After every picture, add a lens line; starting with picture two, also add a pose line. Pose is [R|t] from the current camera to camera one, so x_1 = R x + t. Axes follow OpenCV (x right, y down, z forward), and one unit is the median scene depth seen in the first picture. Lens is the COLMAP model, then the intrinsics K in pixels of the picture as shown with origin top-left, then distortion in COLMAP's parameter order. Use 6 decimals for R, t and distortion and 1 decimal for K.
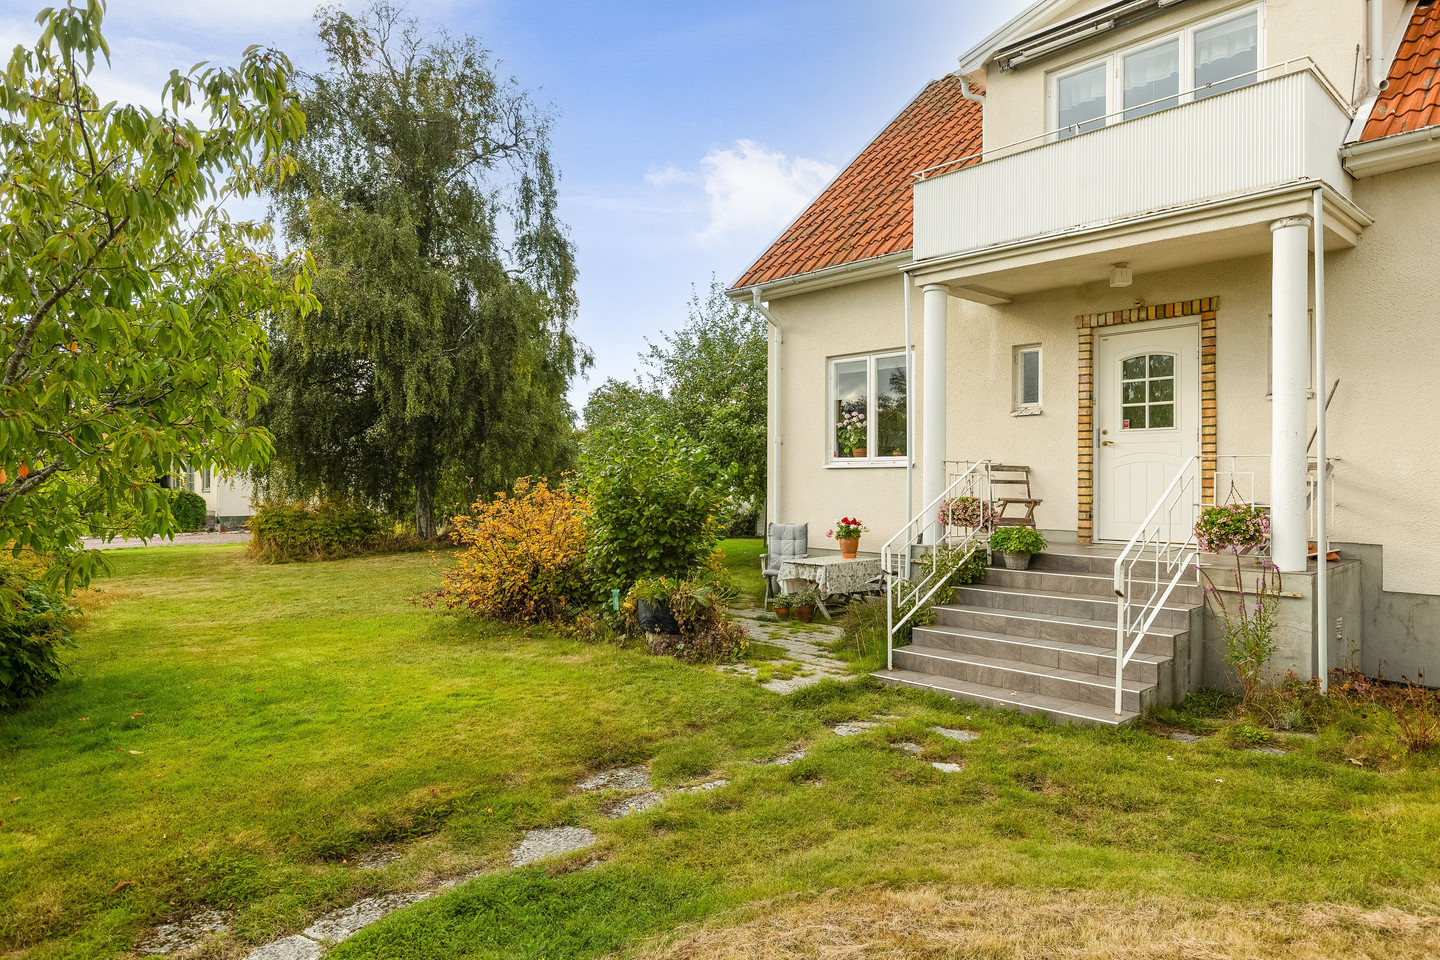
lens RADIAL K [[893.6, 0, 727.2], [0, 893.6, 473.9], [0, 0, 1]] dist [0.000185, -0.002000]
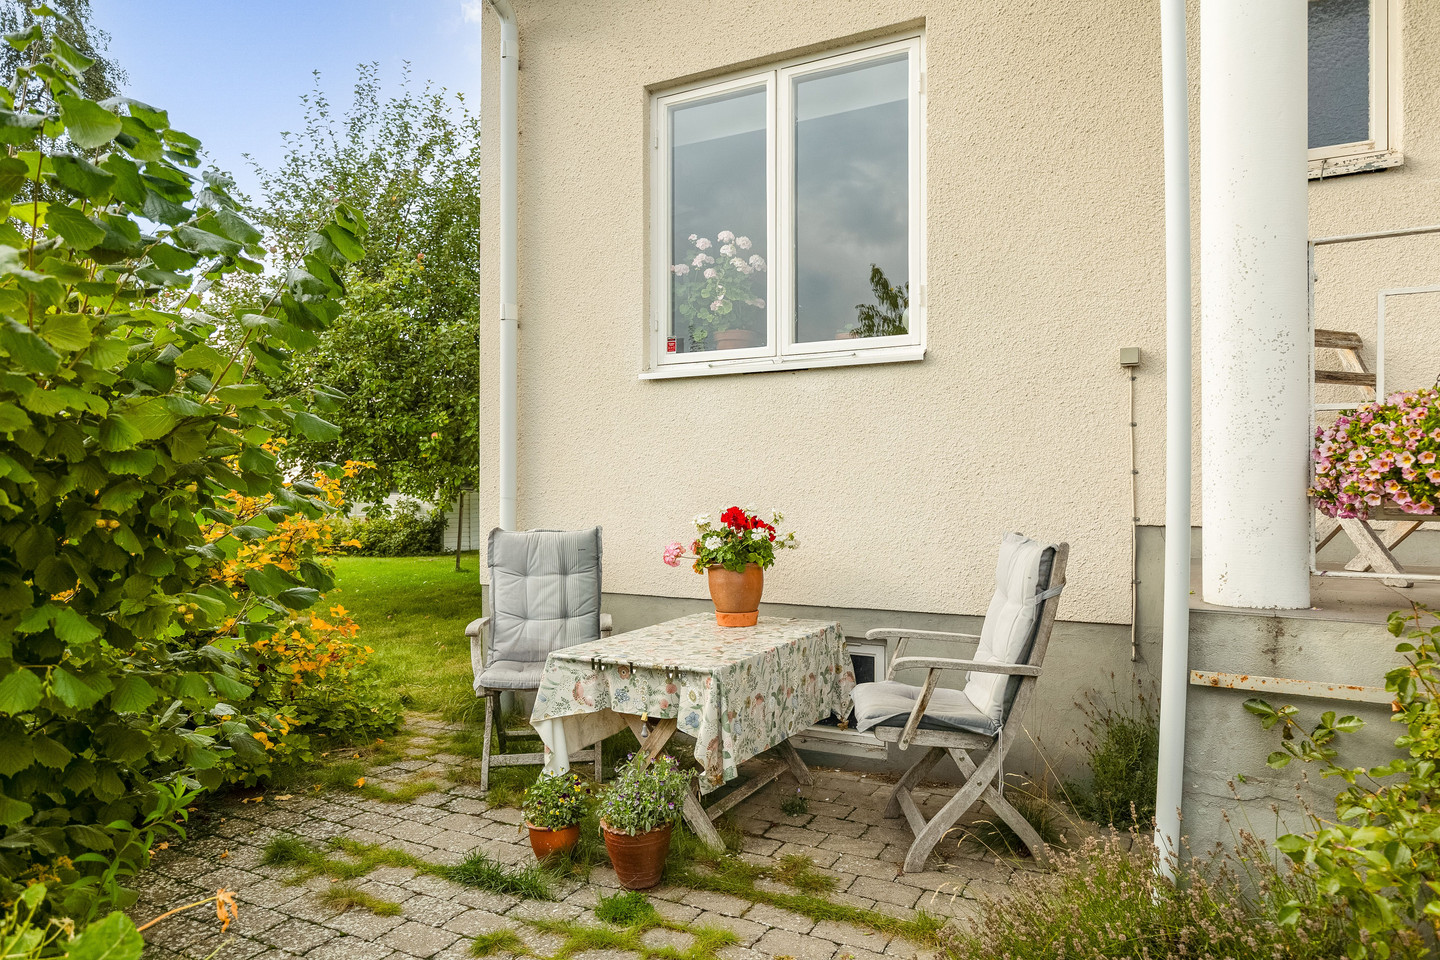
lens RADIAL K [[893.6, 0, 727.2], [0, 893.6, 473.9], [0, 0, 1]] dist [0.000185, -0.002000]
pose [[0.941272, -0.001838, 0.337643, 0.015358], [0.004637, 0.999961, -0.007482, 0.036094], [-0.337617, 0.008608, 0.941244, 0.638427]]
